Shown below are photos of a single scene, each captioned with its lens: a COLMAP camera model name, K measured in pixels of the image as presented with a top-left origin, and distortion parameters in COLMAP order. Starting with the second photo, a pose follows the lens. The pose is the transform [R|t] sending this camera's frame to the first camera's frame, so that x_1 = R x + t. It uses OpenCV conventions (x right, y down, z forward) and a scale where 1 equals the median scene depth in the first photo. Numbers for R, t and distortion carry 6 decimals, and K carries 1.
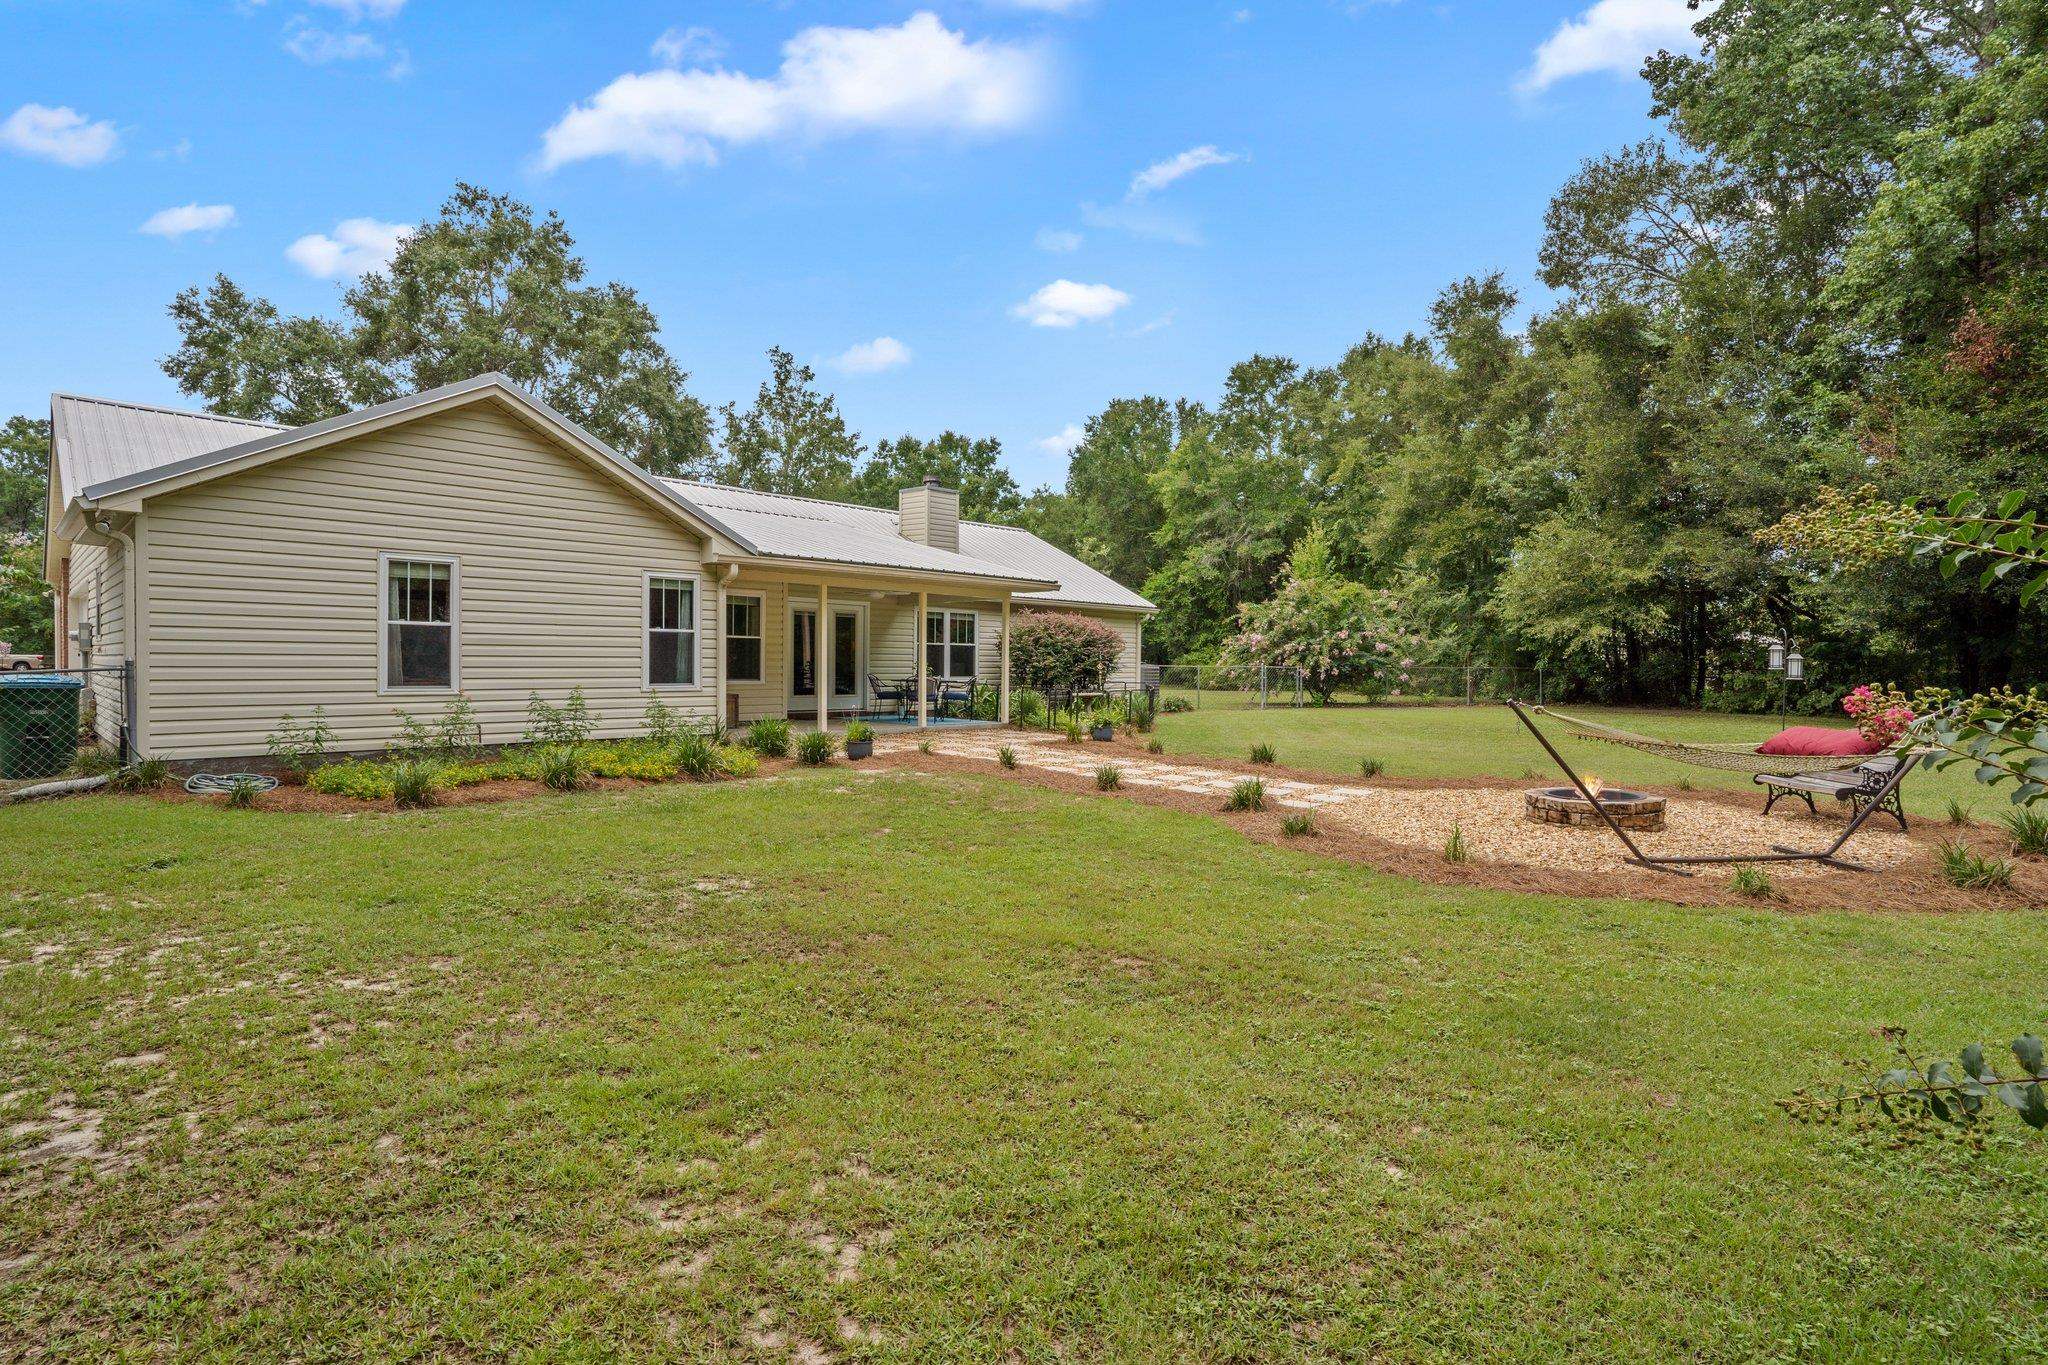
lens RADIAL K [[1019.9, 0, 960.5], [0, 1019.9, 676.3], [0, 0, 1]] dist [-0.001223, 0.000029]
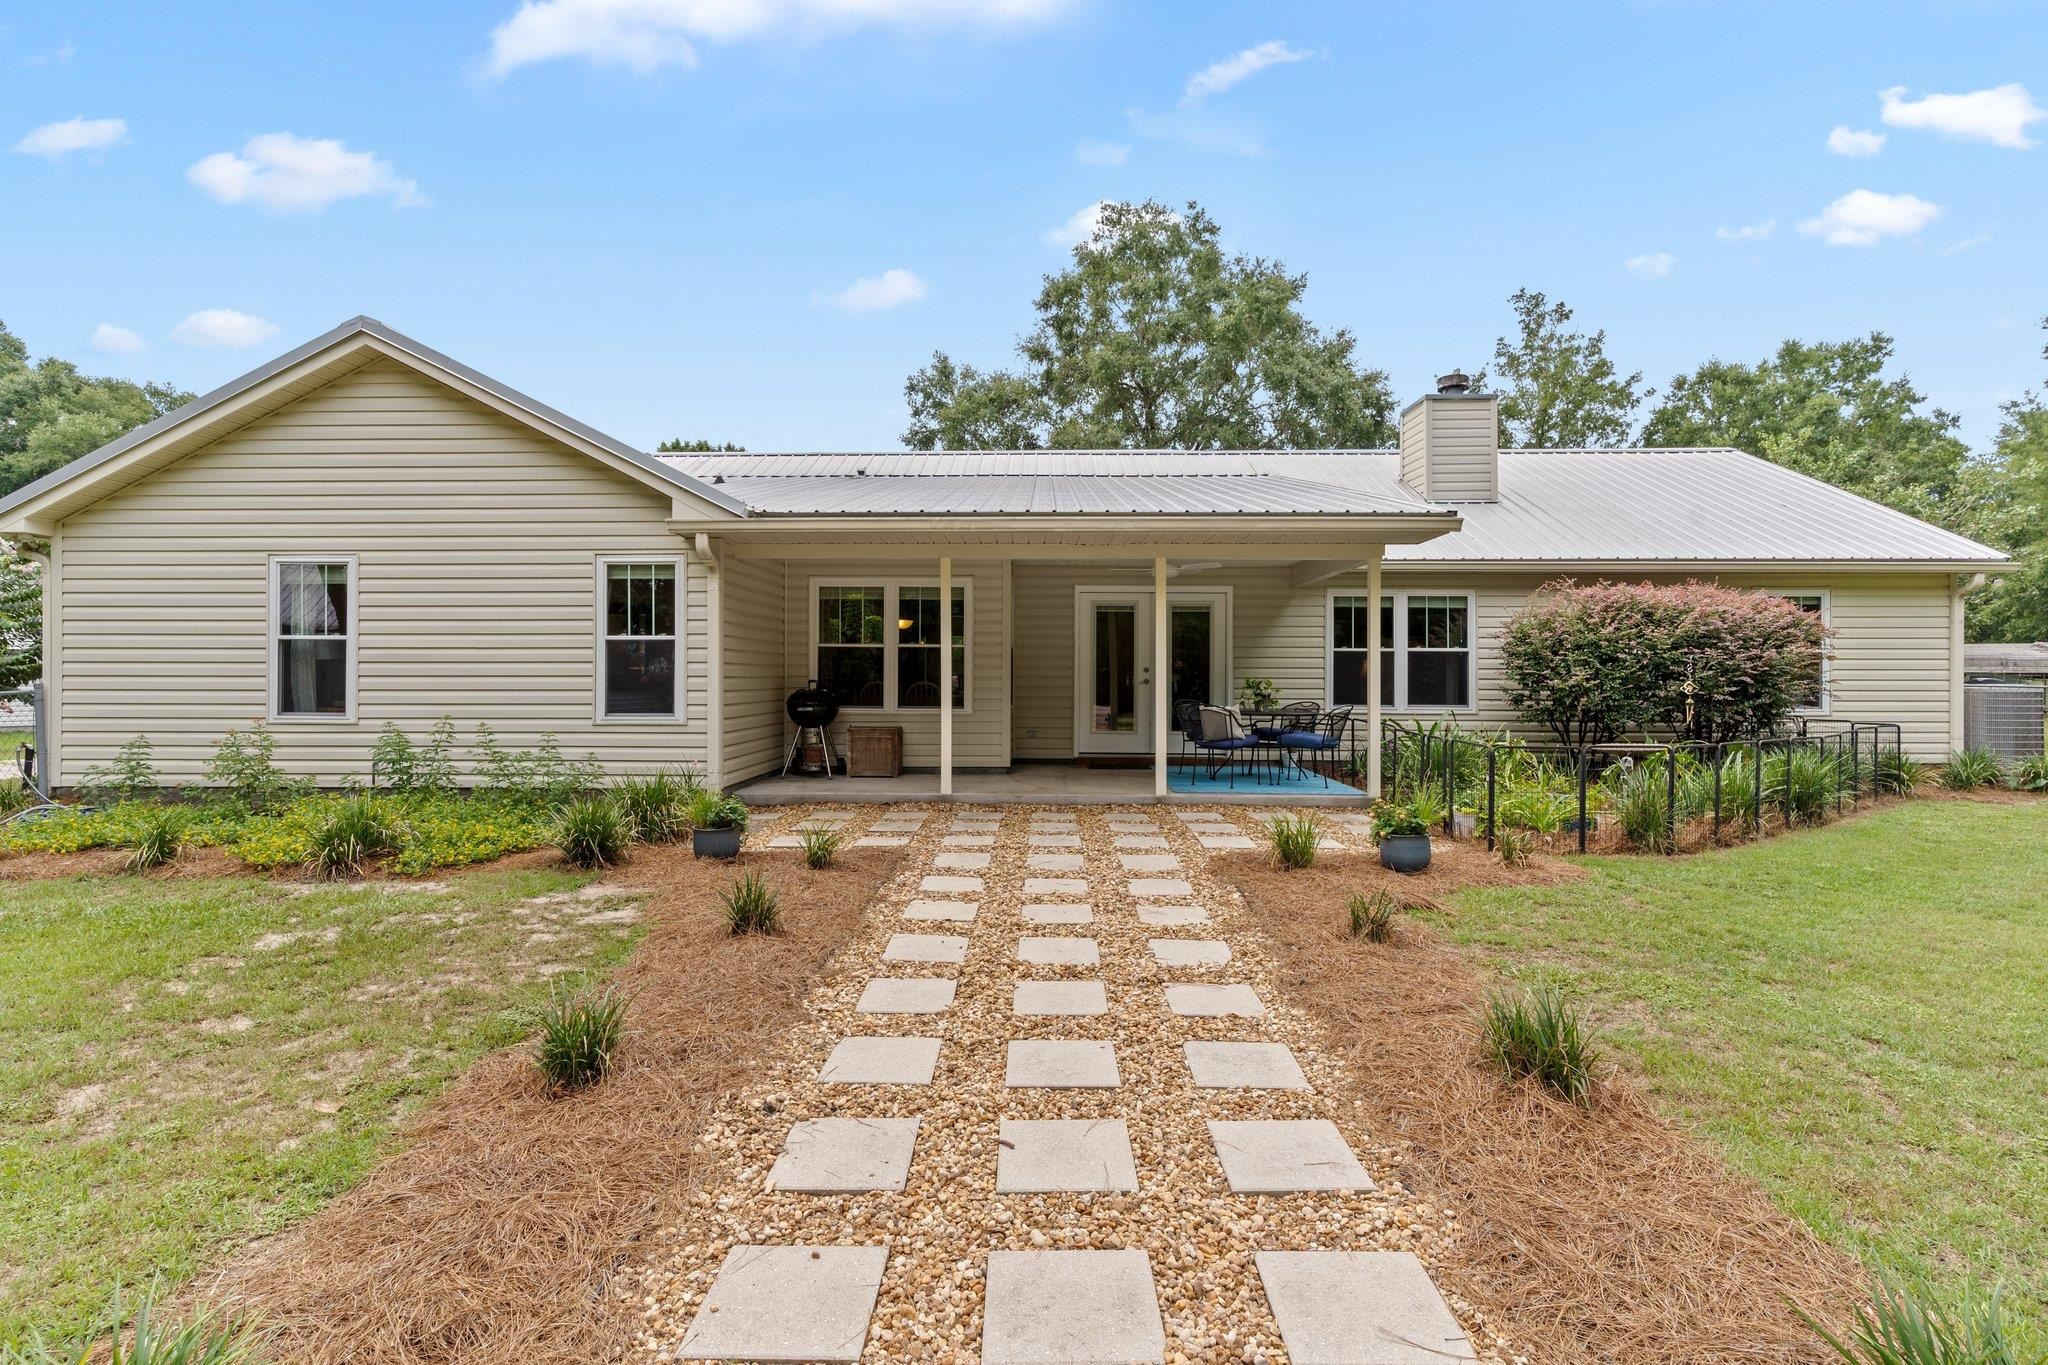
lens RADIAL K [[980.4, 0, 1019.1], [0, 980.4, 691.1], [0, 0, 1]] dist [0.002841, 0.000786]
pose [[0.705263, 0.003361, -0.708938, 0.258111], [-0.005642, 0.999984, -0.000873, -0.006038], [0.708924, 0.004615, 0.705270, 0.483903]]
